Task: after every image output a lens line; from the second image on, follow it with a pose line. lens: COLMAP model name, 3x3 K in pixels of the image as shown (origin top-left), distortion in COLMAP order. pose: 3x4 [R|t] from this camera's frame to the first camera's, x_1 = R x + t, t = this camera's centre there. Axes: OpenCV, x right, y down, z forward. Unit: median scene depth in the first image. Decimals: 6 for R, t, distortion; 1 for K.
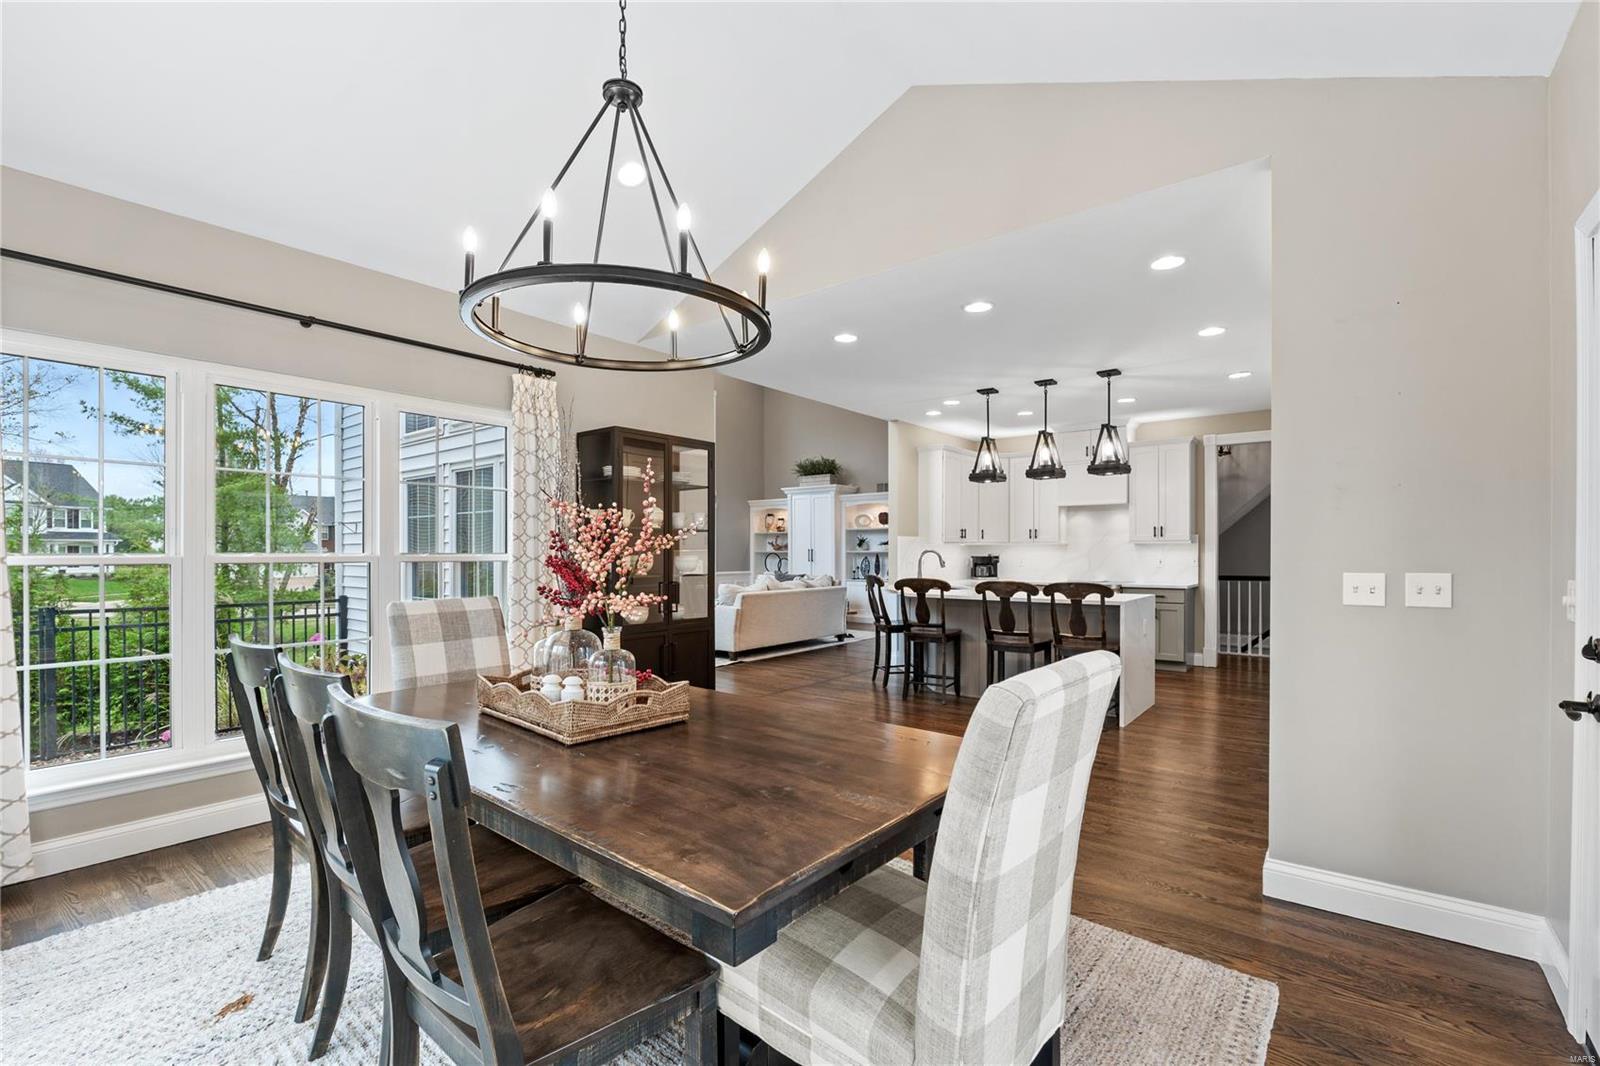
lens RADIAL K [[685.0, 0, 801.8], [0, 685.0, 551.6], [0, 0, 1]] dist [0.000385, 0.000042]
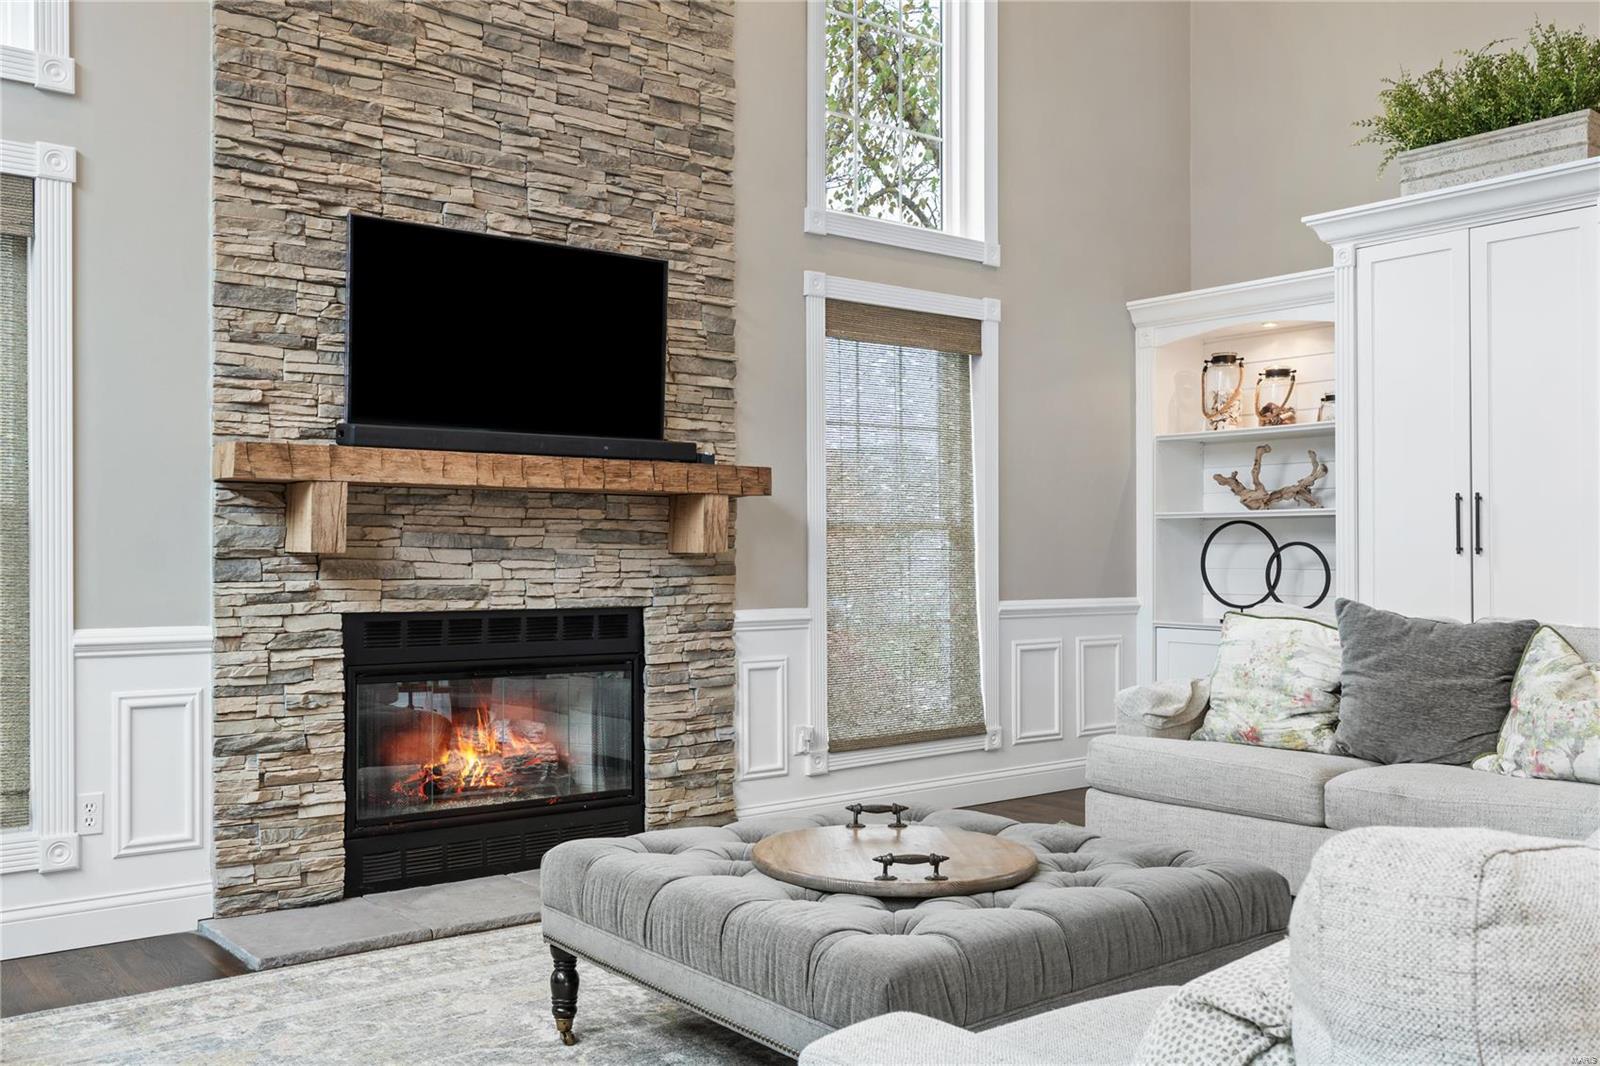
lens RADIAL K [[1398.1, 0, 801.3], [0, 1398.1, 550.9], [0, 0, 1]] dist [0.001190, 0.005659]
pose [[0.975448, 0.000034, -0.220229, -0.135377], [-0.000499, 0.999998, -0.002055, 0.021514], [0.220229, 0.002114, 0.975446, 0.829251]]
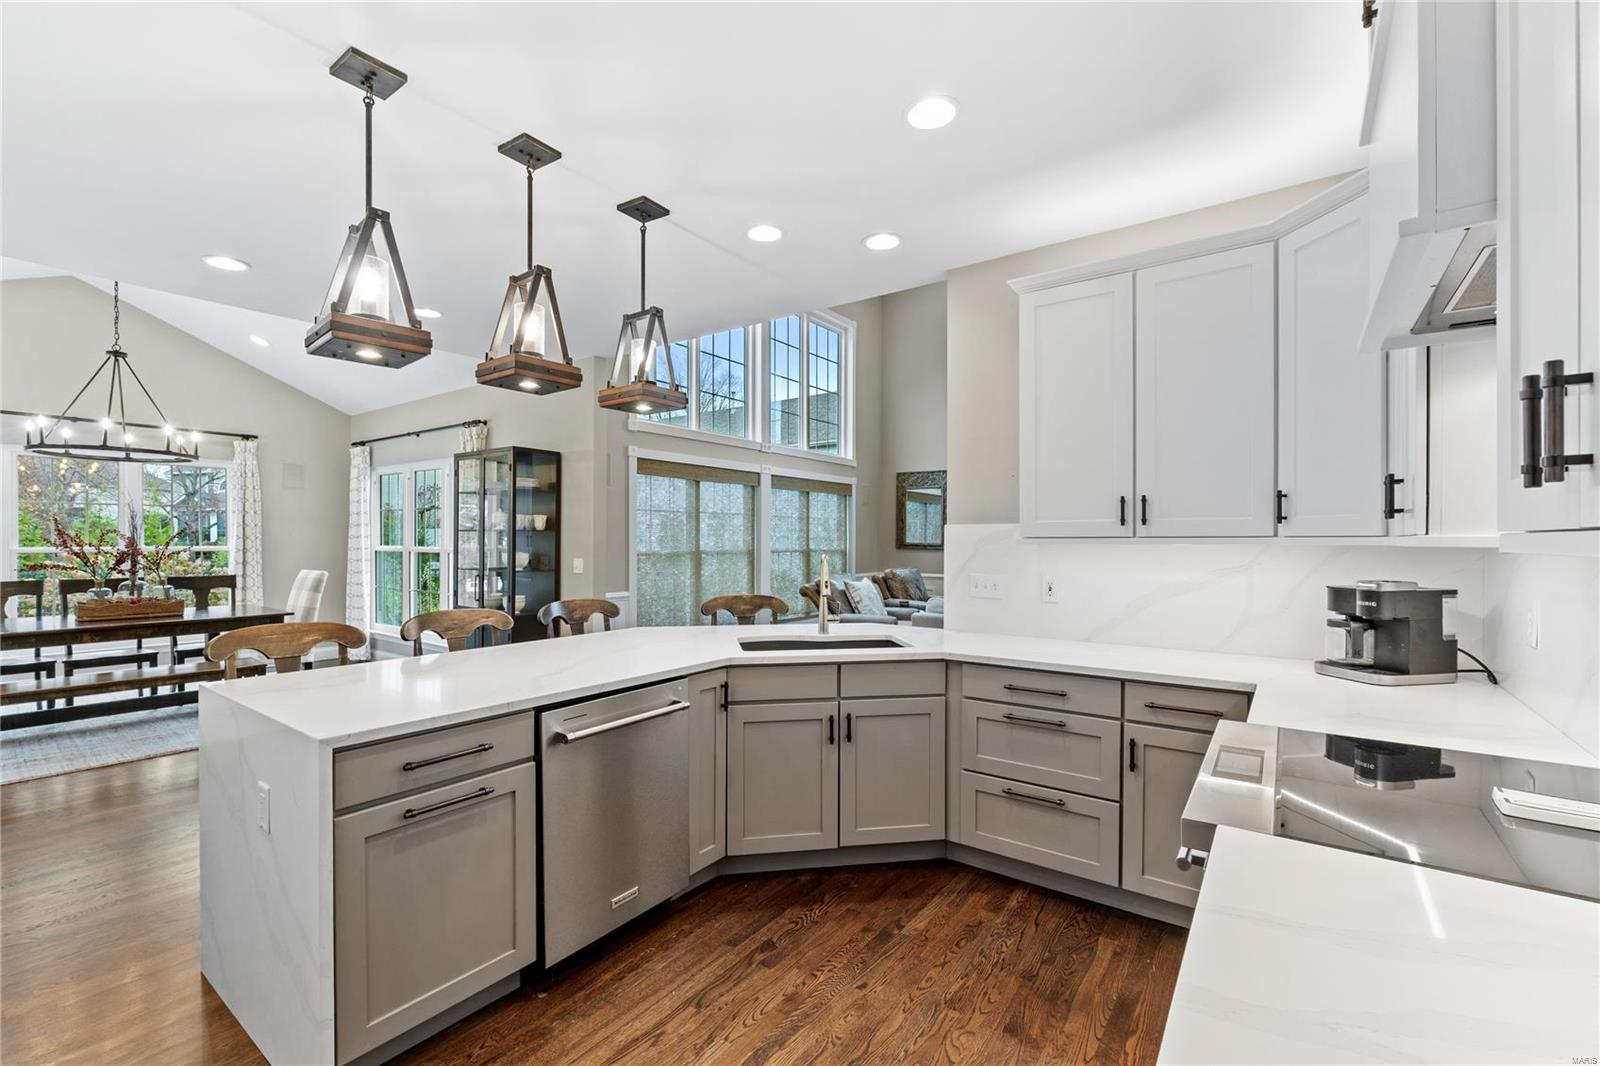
lens RADIAL K [[681.0, 0, 795.4], [0, 681.0, 543.7], [0, 0, 1]] dist [-0.008499, -0.000508]
pose [[0.040013, 0.008887, -0.999160, 0.532890], [-0.003628, 0.999955, 0.008749, -0.012218], [0.999193, 0.003274, 0.040043, 0.795765]]
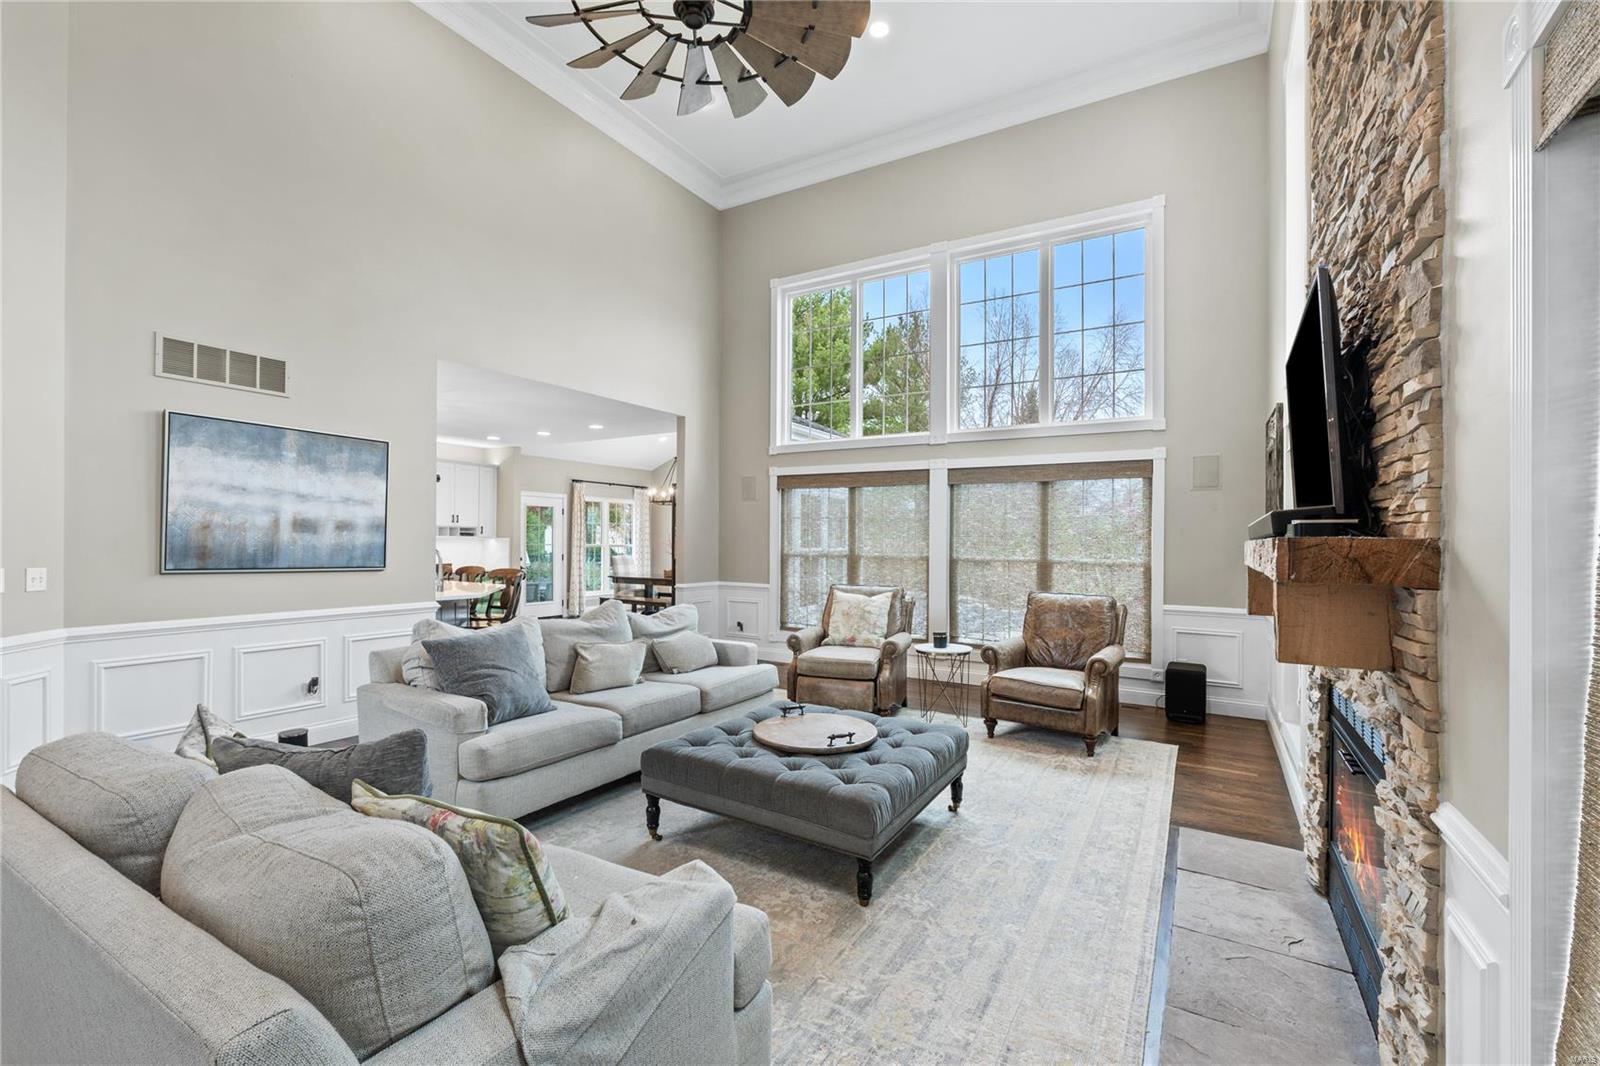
lens RADIAL K [[685.0, 0, 801.8], [0, 685.0, 551.6], [0, 0, 1]] dist [0.000385, 0.000042]
pose [[-0.990687, -0.010292, -0.135773, -0.131496], [-0.012514, 0.999801, 0.015522, -0.012672], [0.135586, 0.017076, -0.990618, 1.575342]]
